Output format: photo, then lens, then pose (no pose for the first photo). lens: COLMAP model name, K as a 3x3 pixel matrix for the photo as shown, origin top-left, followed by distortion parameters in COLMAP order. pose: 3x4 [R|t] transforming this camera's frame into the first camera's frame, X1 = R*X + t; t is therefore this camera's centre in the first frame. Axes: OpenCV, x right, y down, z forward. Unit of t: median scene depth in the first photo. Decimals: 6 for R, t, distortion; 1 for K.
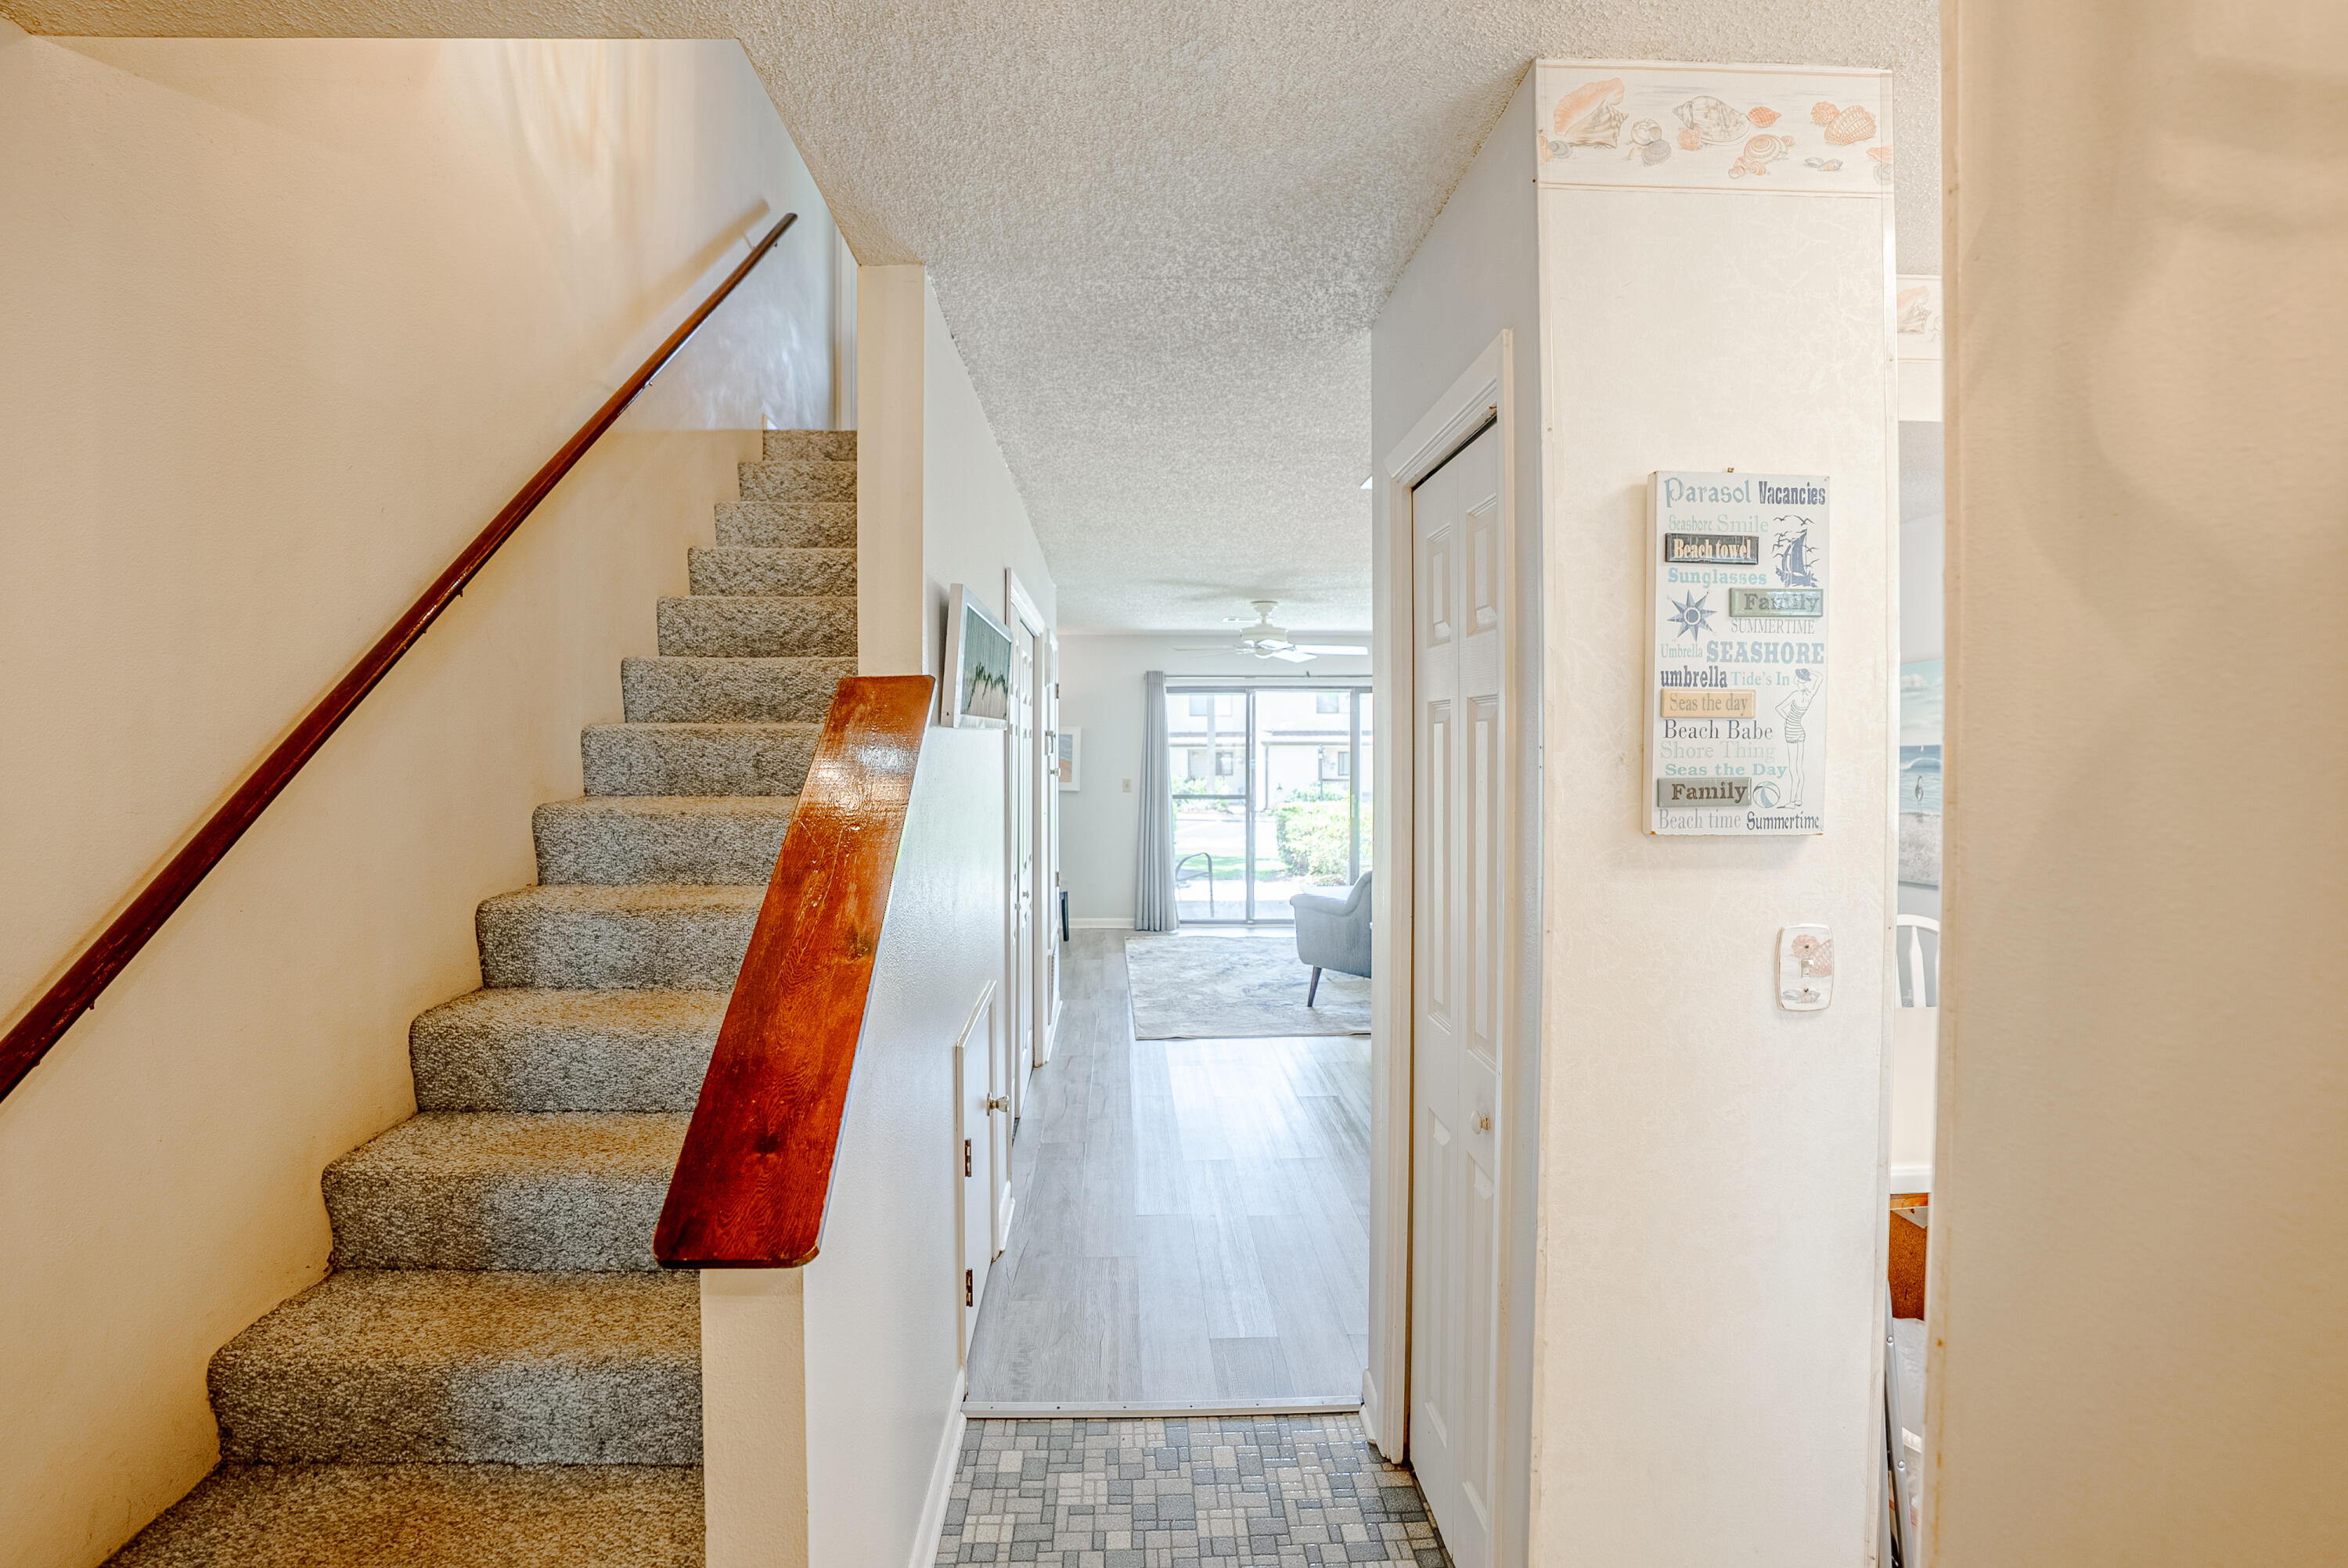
lens RADIAL K [[1106.3, 0, 1168.5], [0, 1106.3, 781.7], [0, 0, 1]] dist [-0.061373, 0.019642]
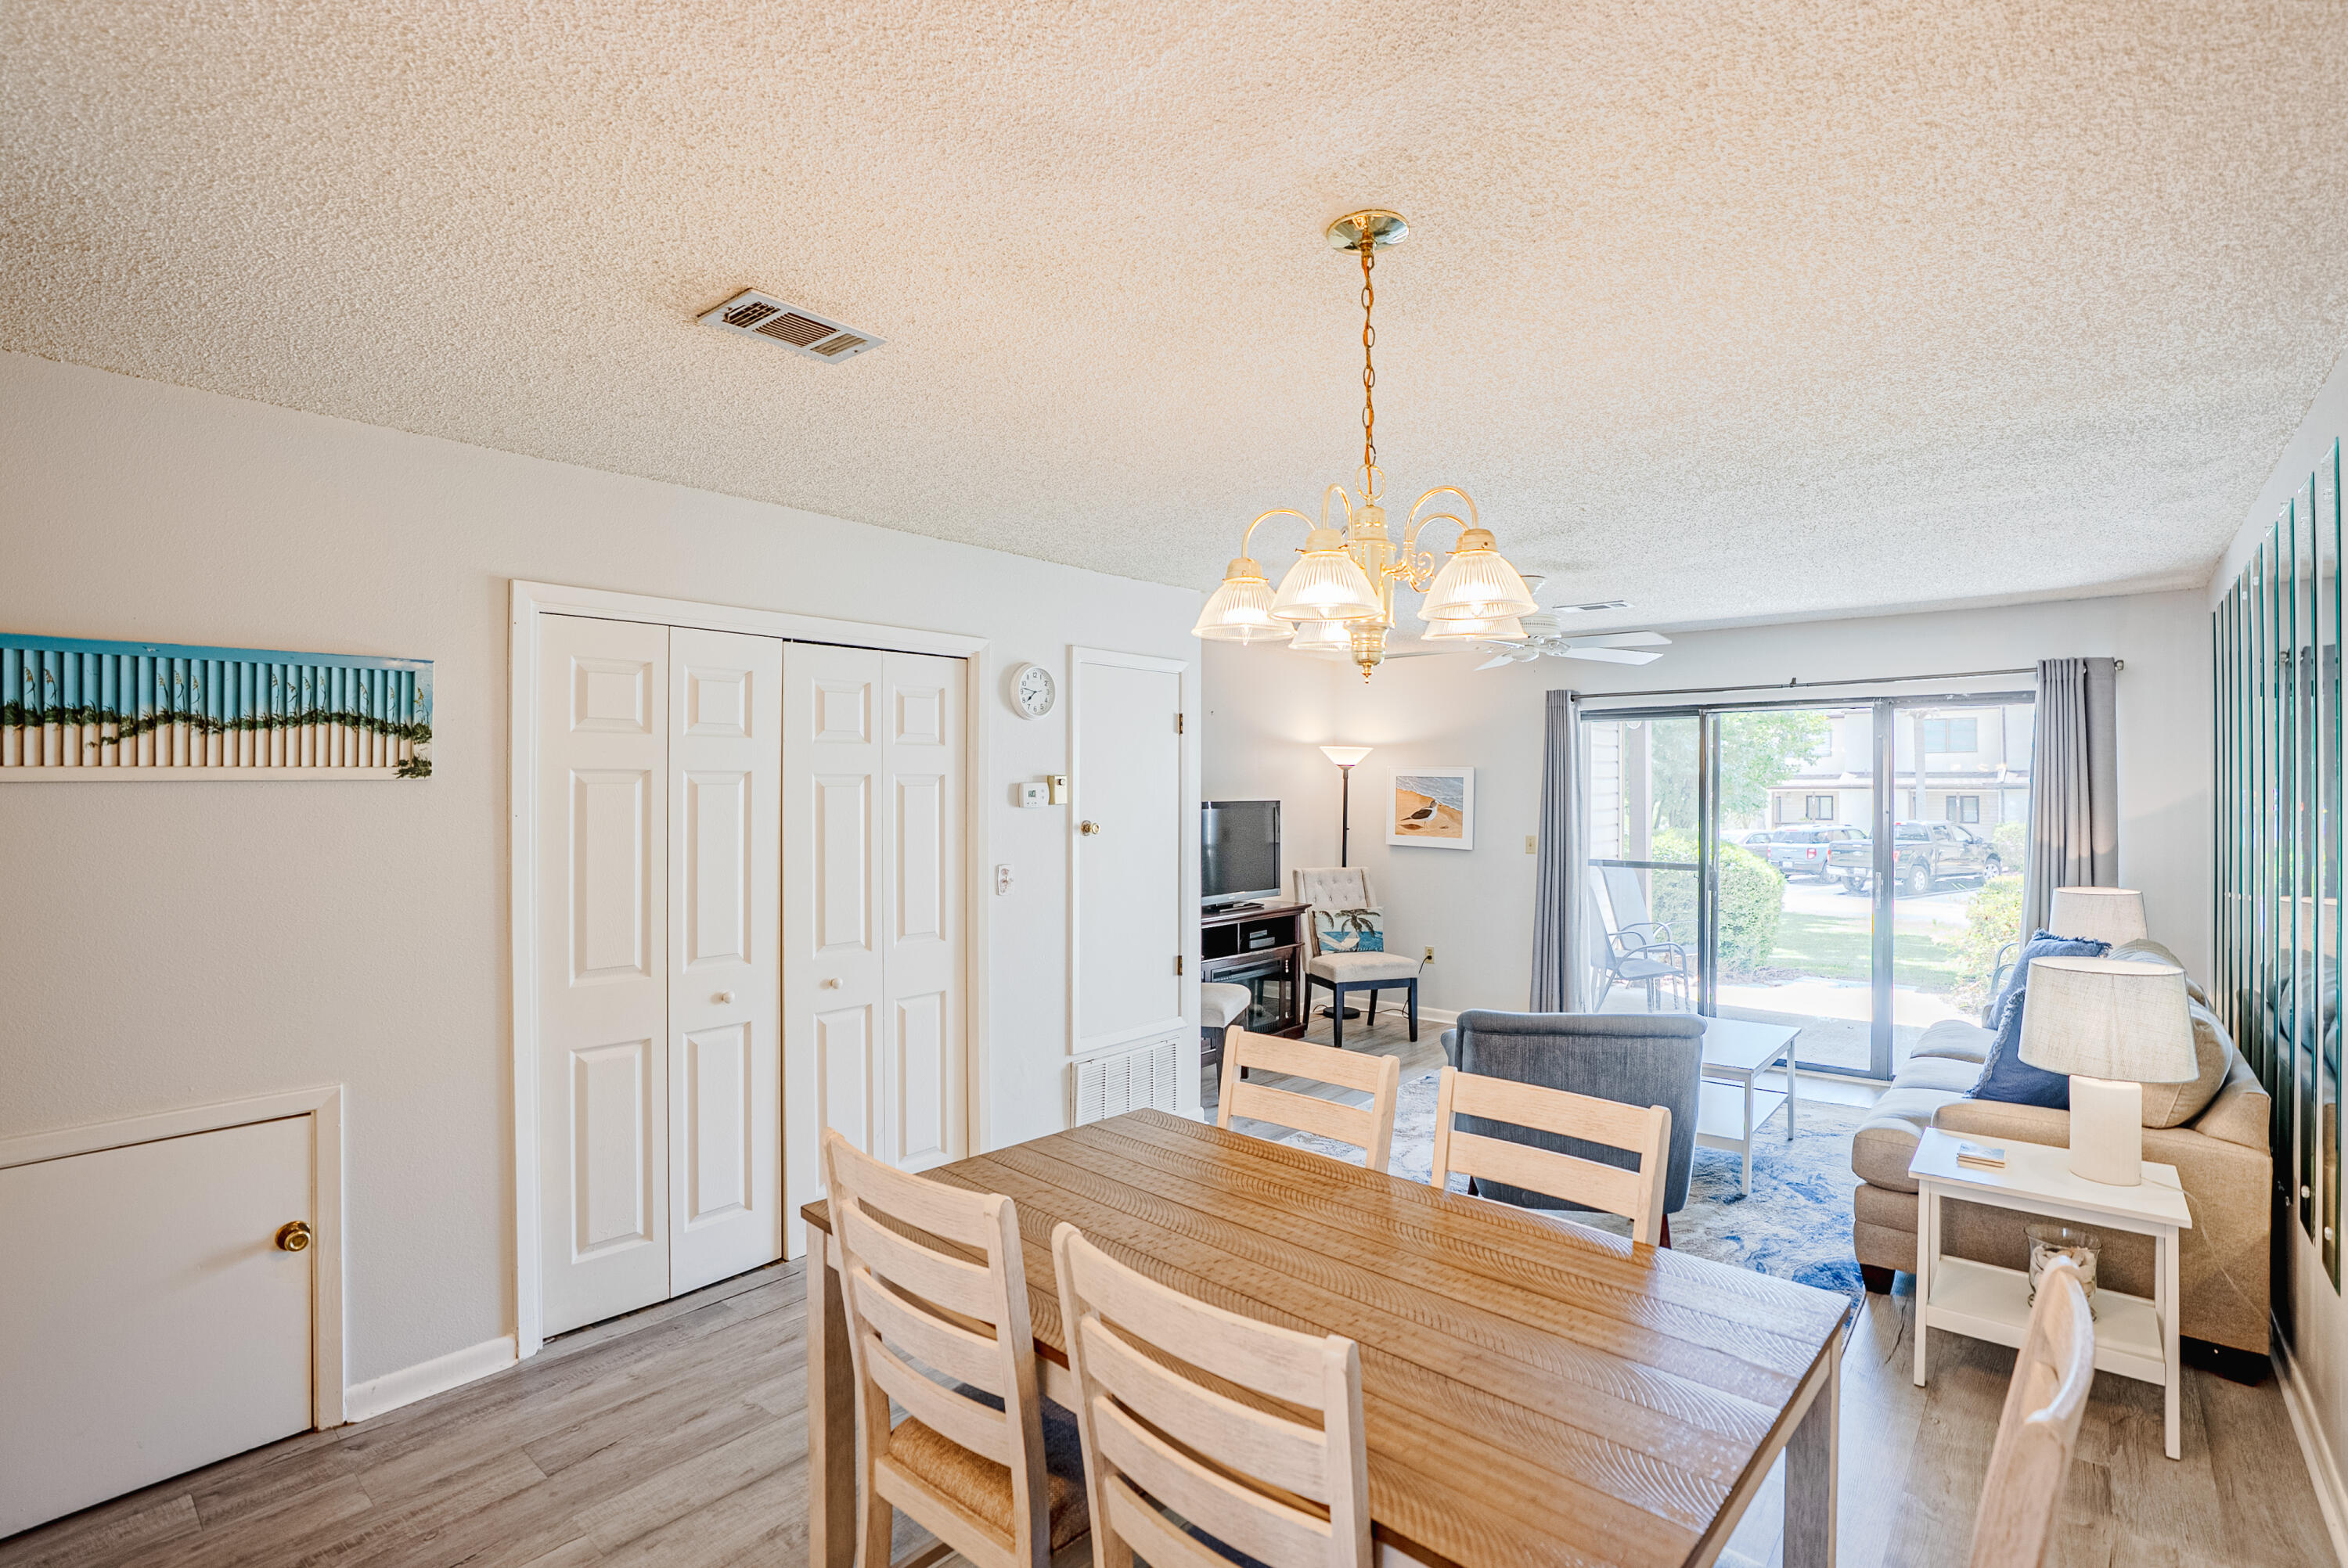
lens RADIAL K [[1106.3, 0, 1196.3], [0, 1106.3, 794.5], [0, 0, 1]] dist [-0.061373, 0.019642]
pose [[0.739065, 0.007417, -0.673593, 0.981984], [-0.023582, 0.999611, -0.014868, -0.046031], [0.673221, 0.026873, 0.738953, 0.969336]]
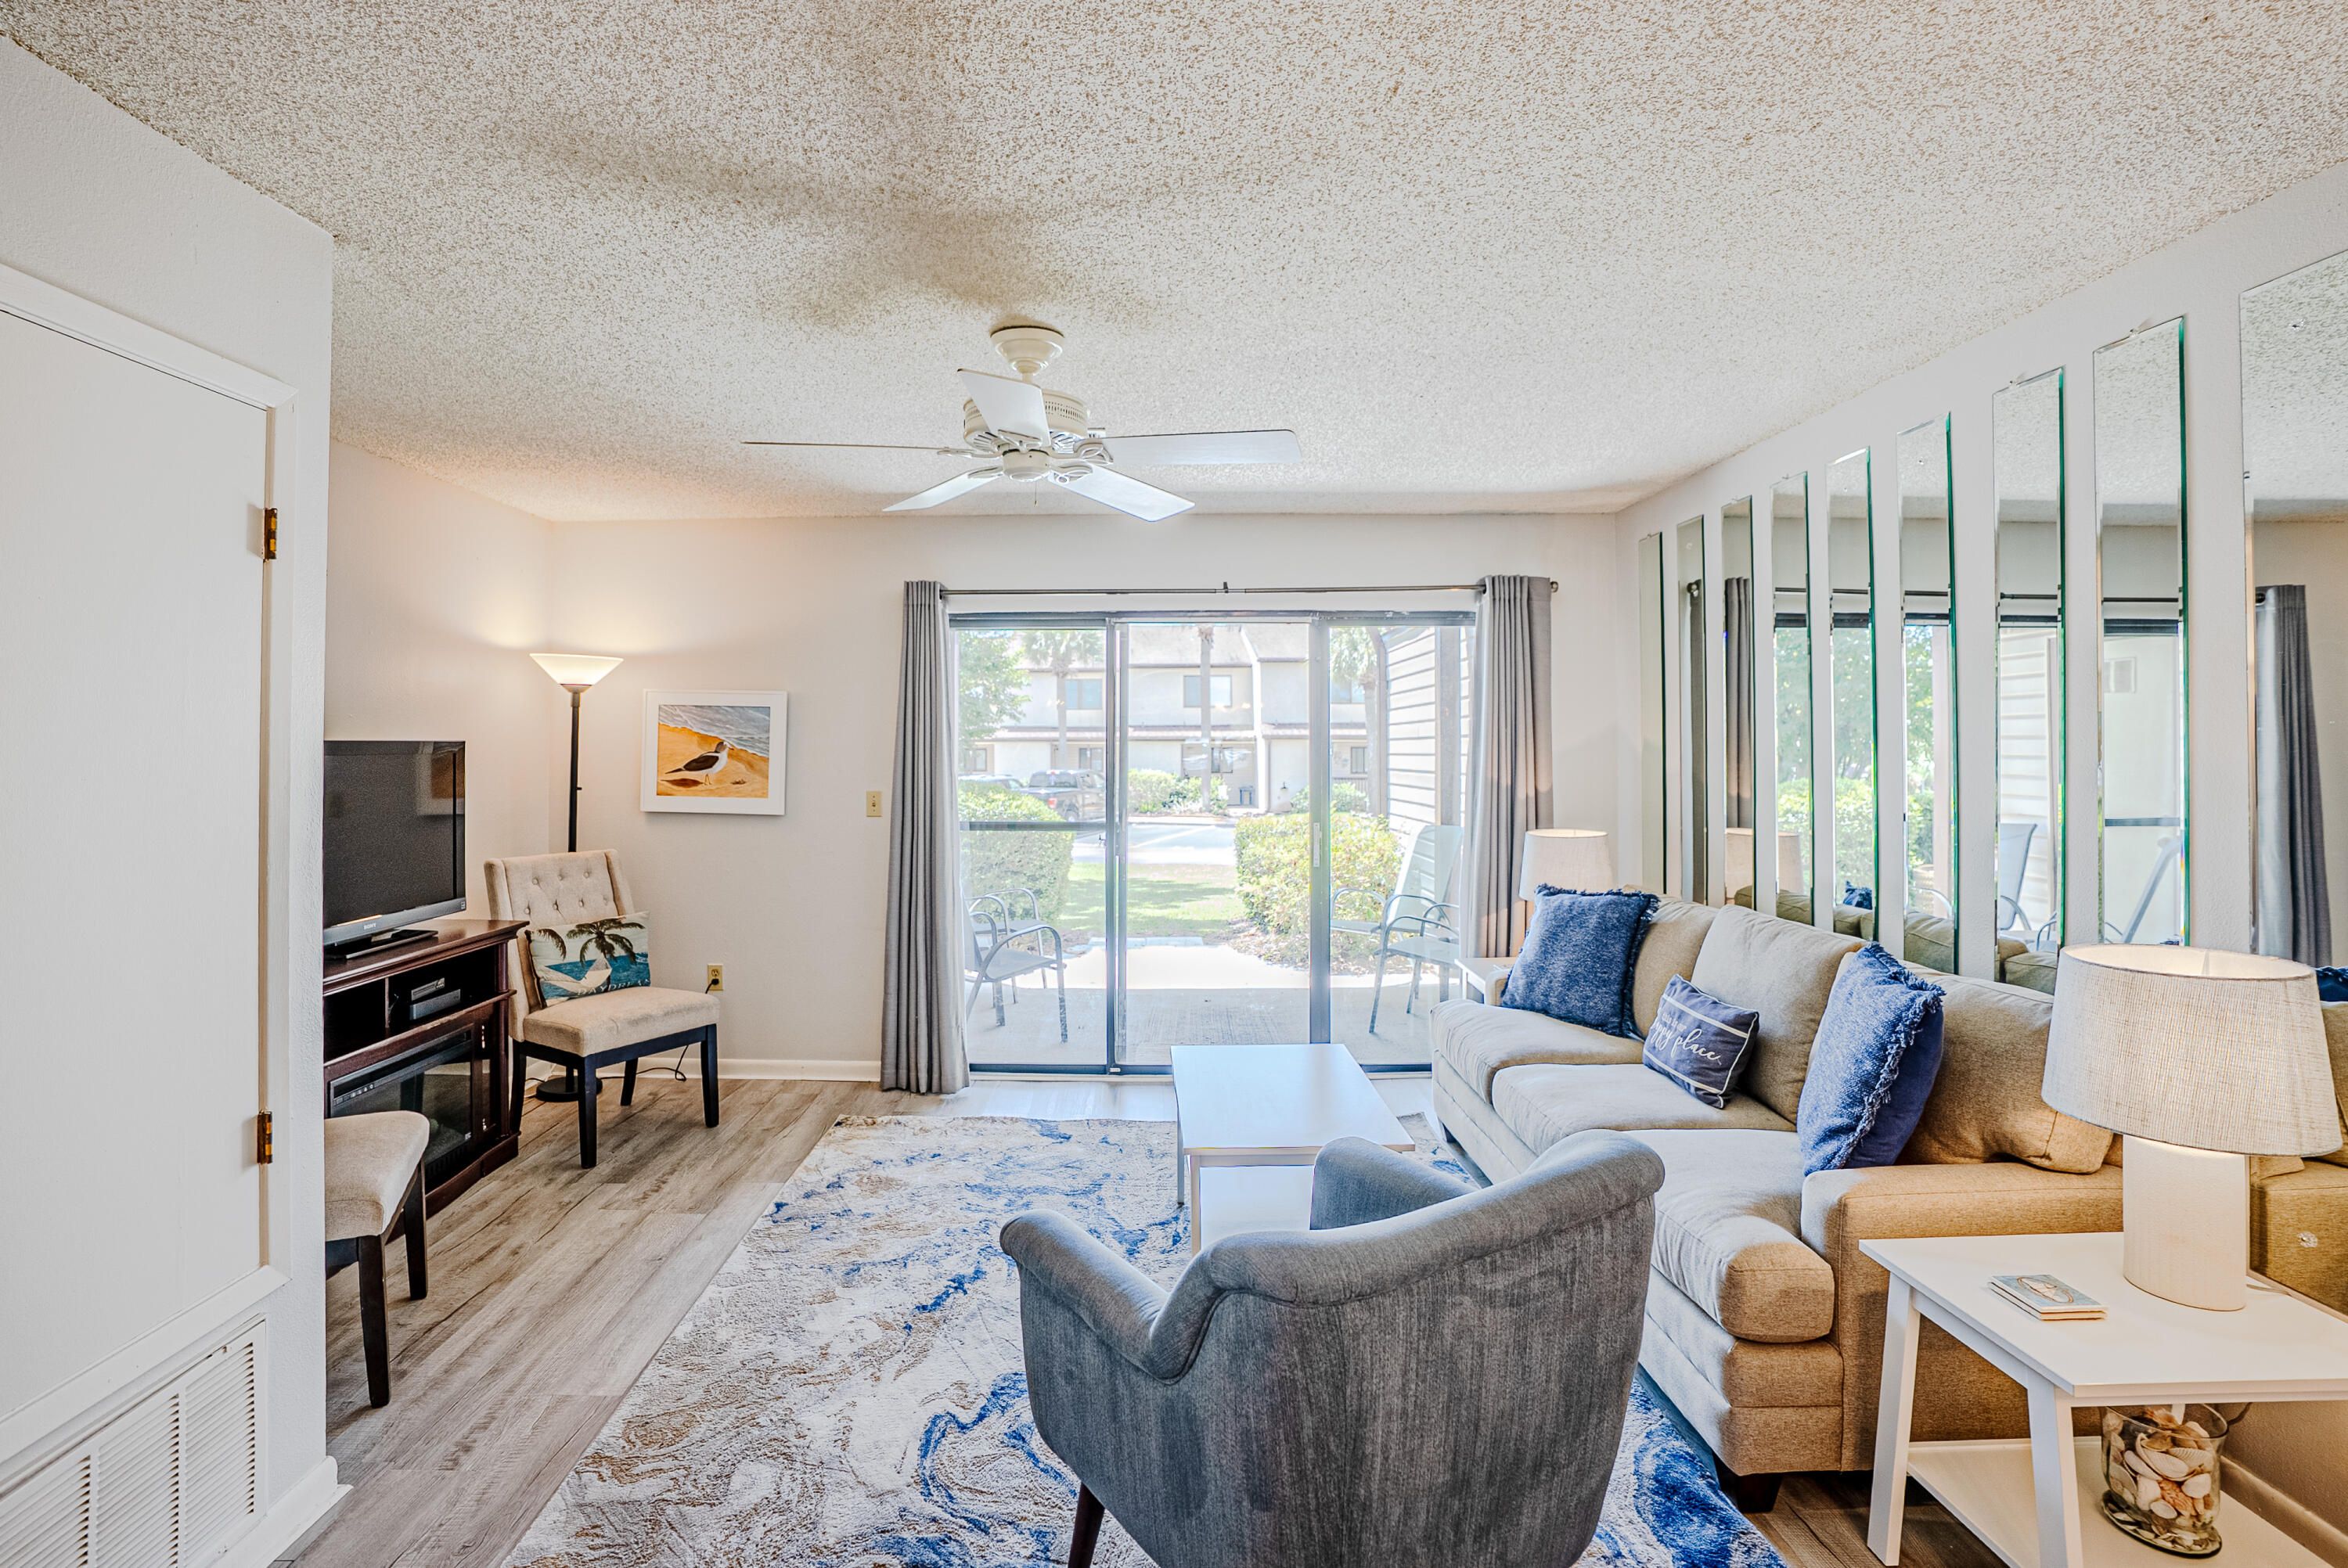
lens RADIAL K [[1106.3, 0, 1139.9], [0, 1106.3, 726.6], [0, 0, 1]] dist [-0.061373, 0.019642]
pose [[0.999056, -0.000962, -0.043430, 0.361436], [-0.001051, 0.998926, -0.046317, -0.029426], [0.043428, 0.046319, 0.997982, 1.601301]]
